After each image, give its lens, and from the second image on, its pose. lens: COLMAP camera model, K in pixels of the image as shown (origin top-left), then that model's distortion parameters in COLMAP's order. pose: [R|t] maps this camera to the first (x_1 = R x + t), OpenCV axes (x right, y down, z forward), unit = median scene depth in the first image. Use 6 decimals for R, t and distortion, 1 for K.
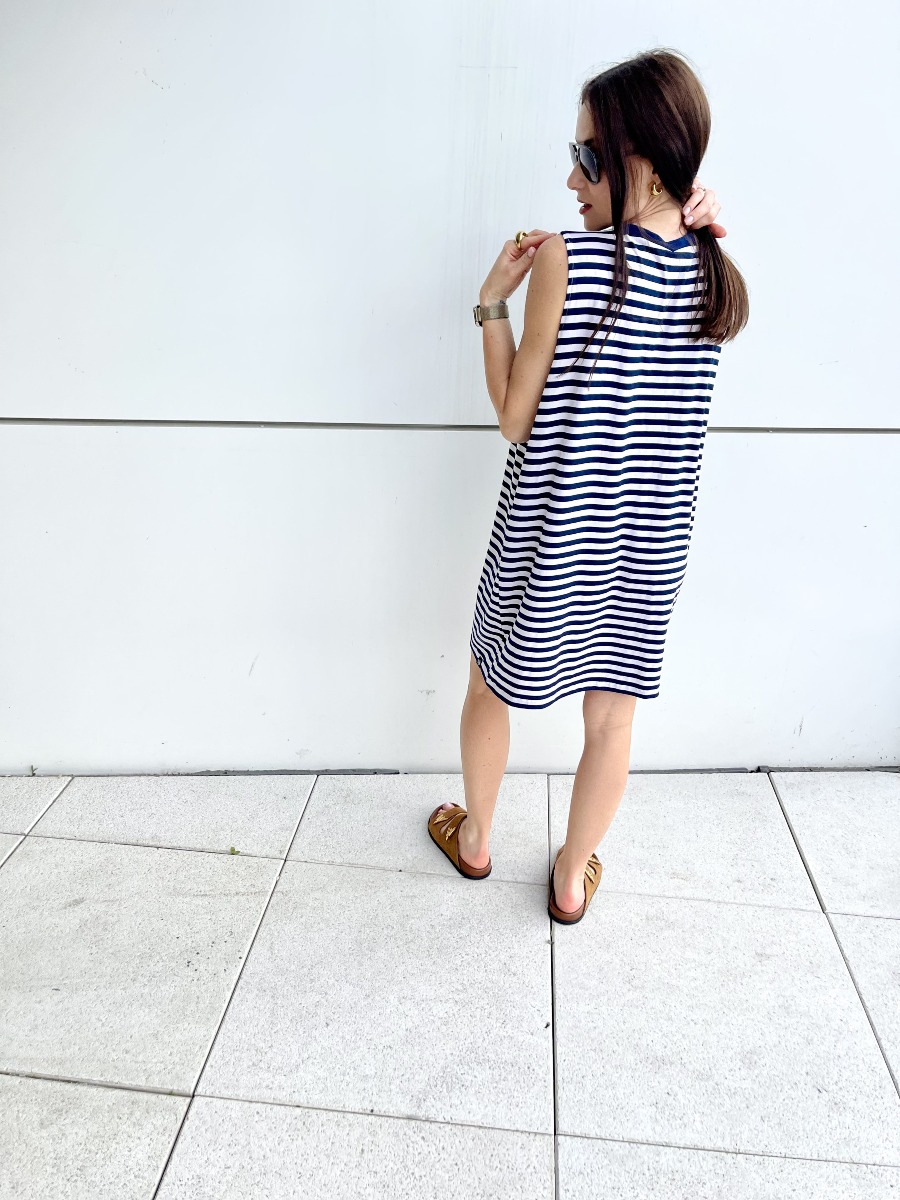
lens RADIAL K [[828.9, 0, 441.0], [0, 828.9, 605.8], [0, 0, 1]] dist [0.056376, -0.075391]
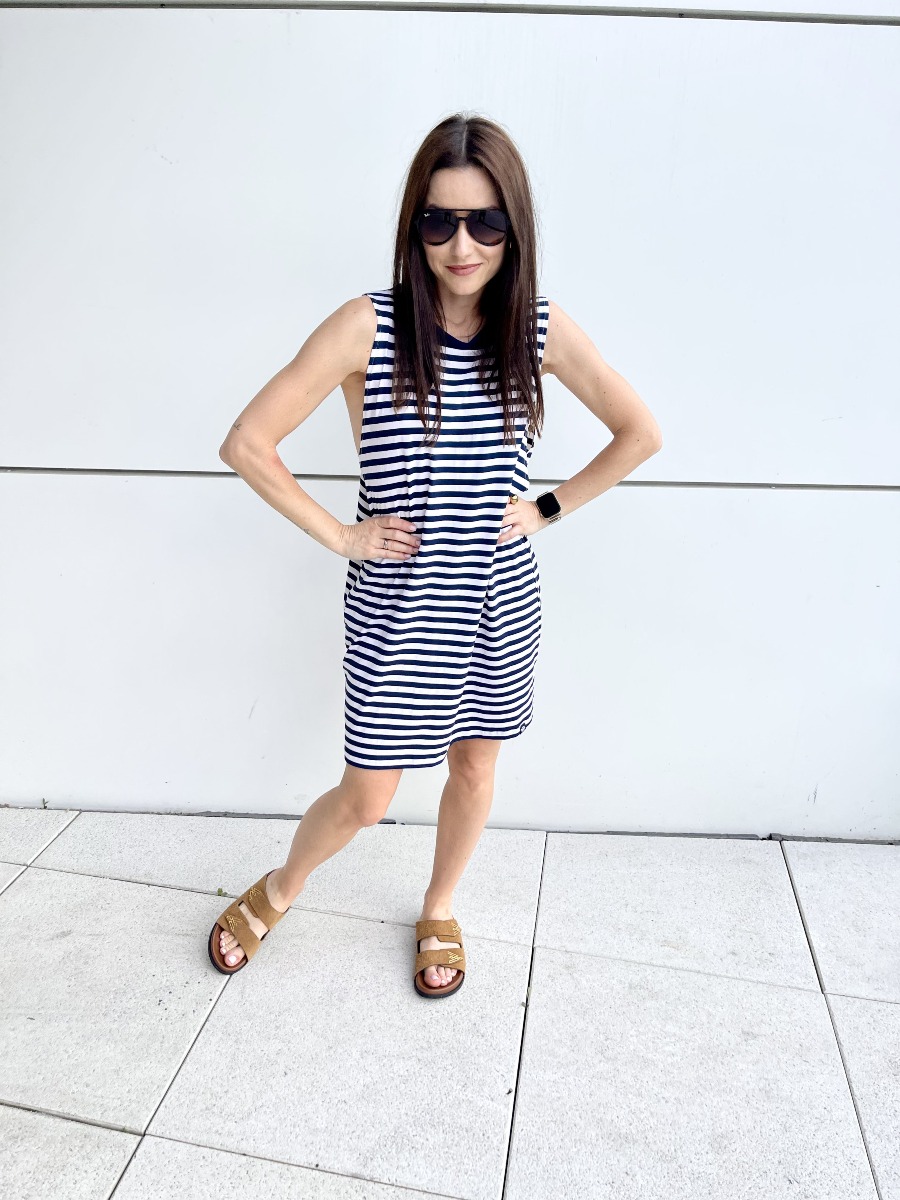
lens RADIAL K [[828.9, 0, 431.1], [0, 828.9, 607.1], [0, 0, 1]] dist [0.056376, -0.075391]
pose [[0.995464, 0.023301, -0.092238, 0.103610], [-0.028940, 0.997762, -0.060276, 0.002877], [0.090627, 0.062672, 0.993911, -0.005635]]
